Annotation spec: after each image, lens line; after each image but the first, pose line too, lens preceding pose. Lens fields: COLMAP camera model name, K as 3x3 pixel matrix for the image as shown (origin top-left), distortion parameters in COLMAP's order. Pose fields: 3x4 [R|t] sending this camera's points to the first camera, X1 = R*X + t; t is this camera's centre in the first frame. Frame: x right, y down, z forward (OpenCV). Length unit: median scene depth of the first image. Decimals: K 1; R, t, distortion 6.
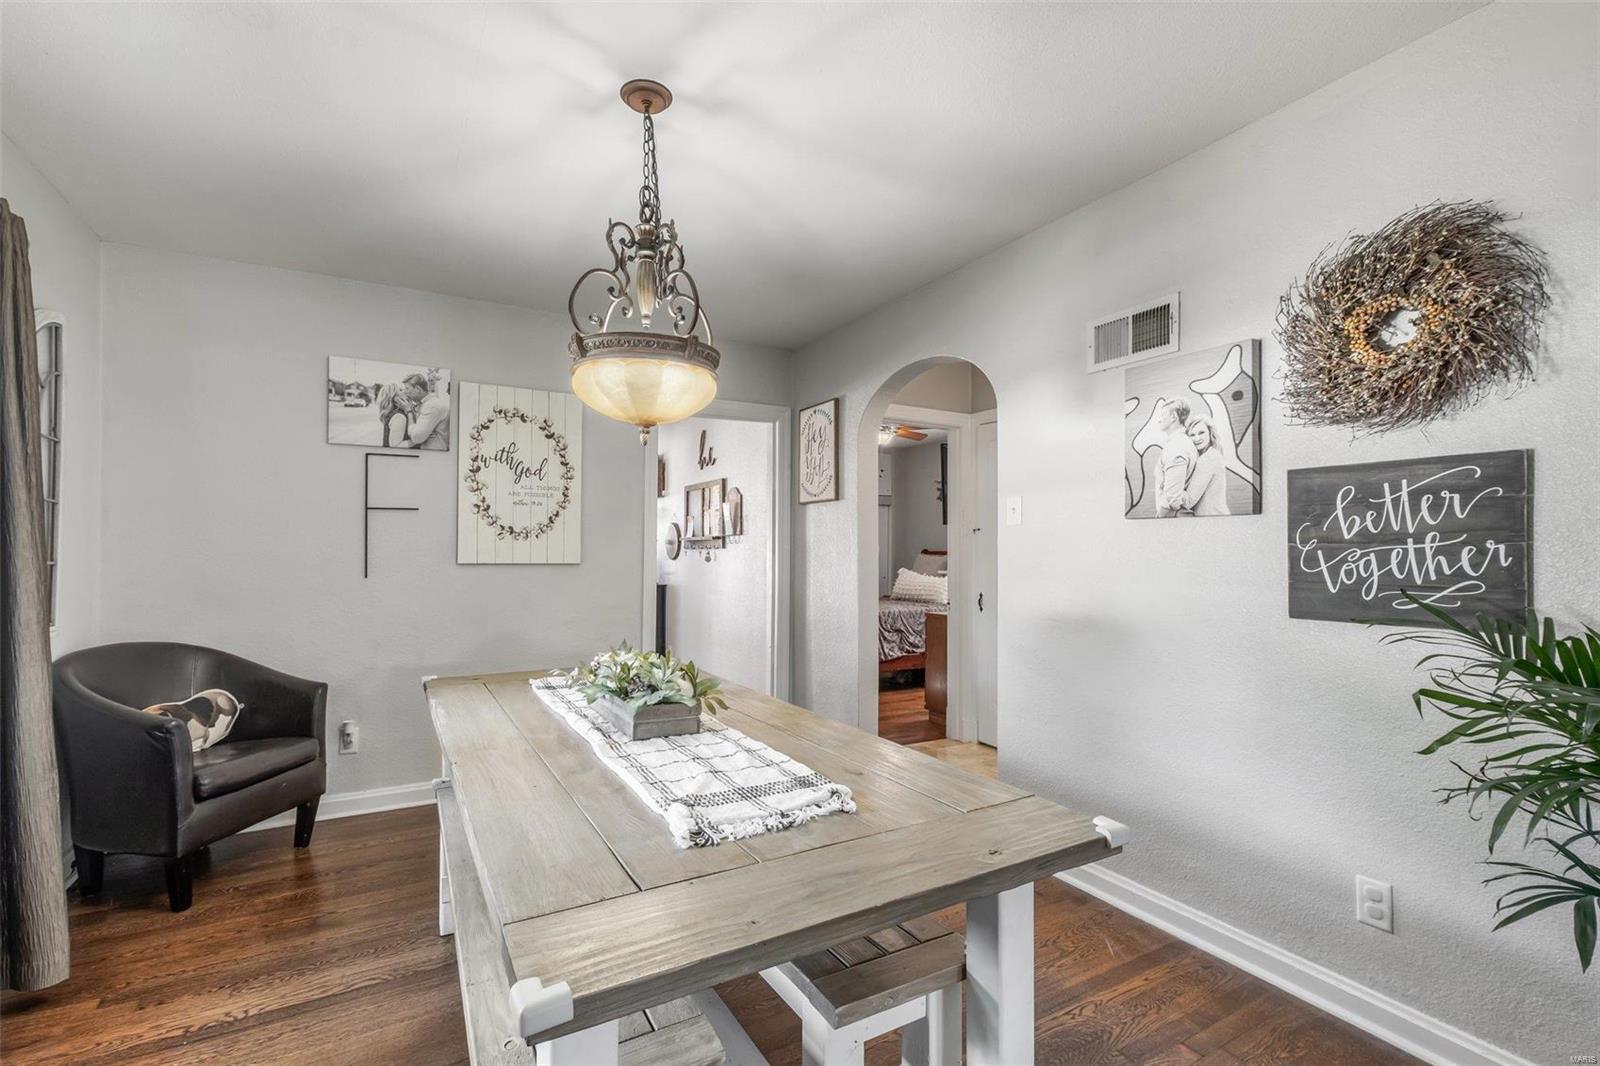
lens RADIAL K [[724.5, 0, 790.8], [0, 724.5, 542.9], [0, 0, 1]] dist [0.006897, 0.000765]
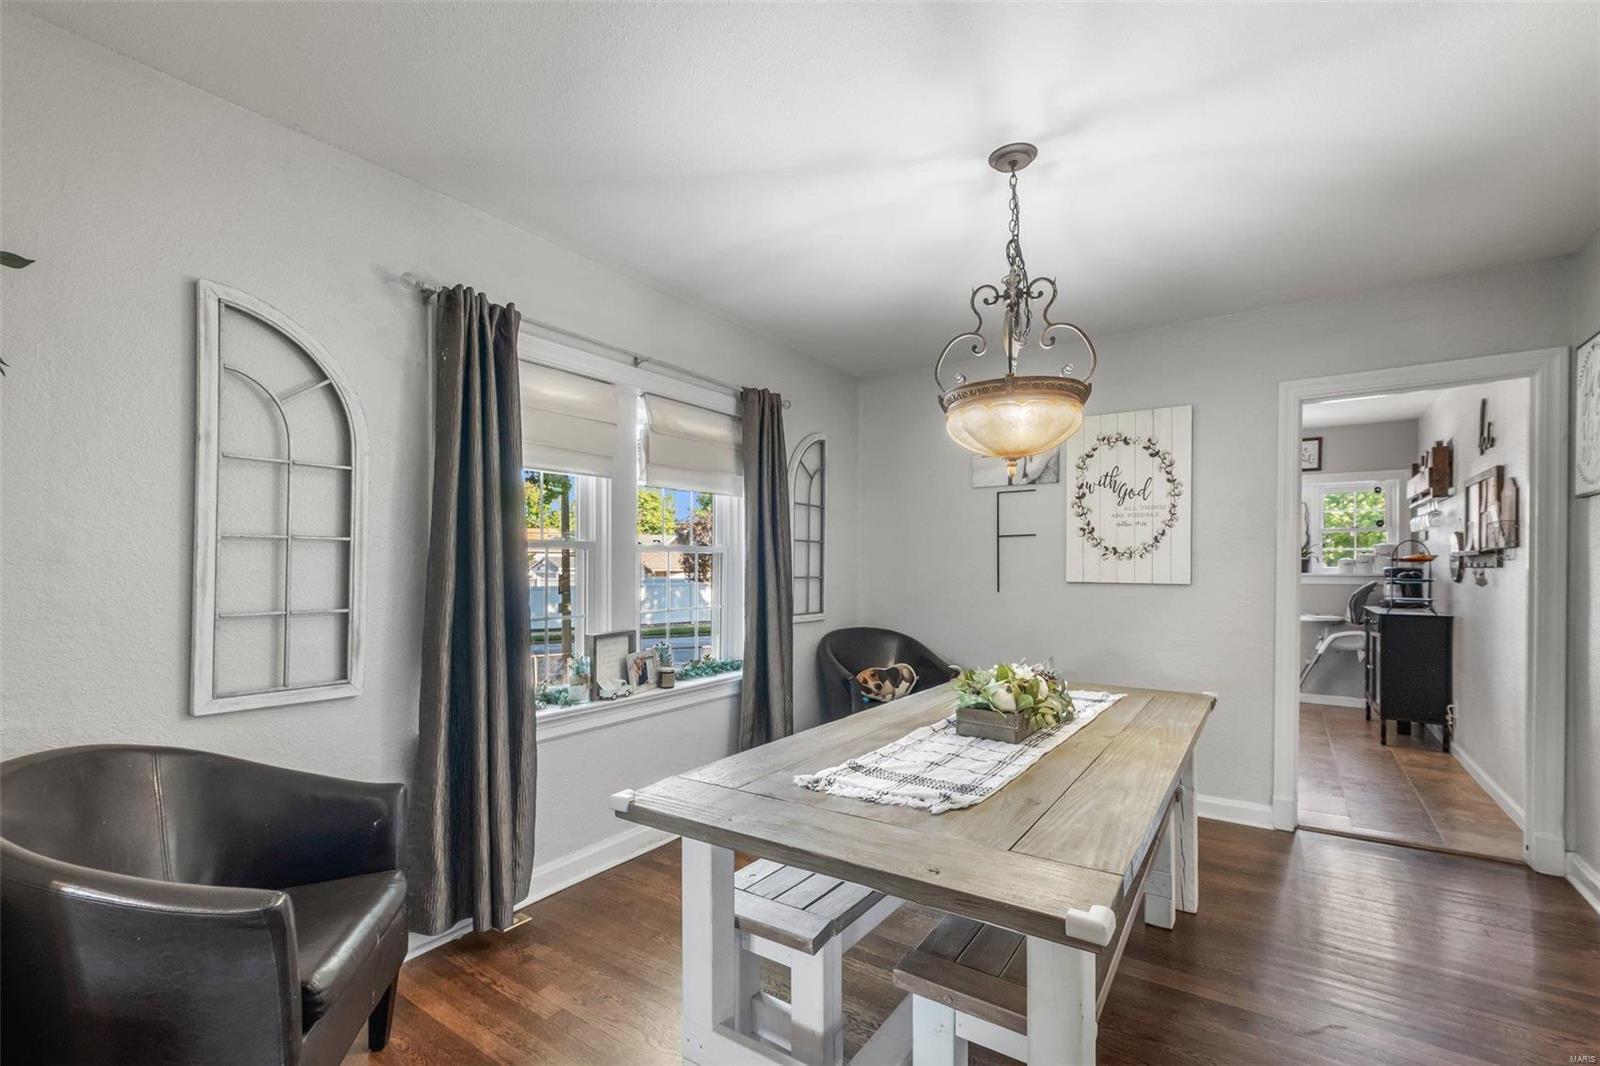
lens RADIAL K [[724.5, 0, 771.9], [0, 724.5, 562.9], [0, 0, 1]] dist [0.006897, 0.000765]
pose [[0.416762, -0.005742, -0.908997, 0.370213], [0.009909, 0.999949, -0.001774, -0.003241], [0.908961, -0.008268, 0.416798, 0.121326]]
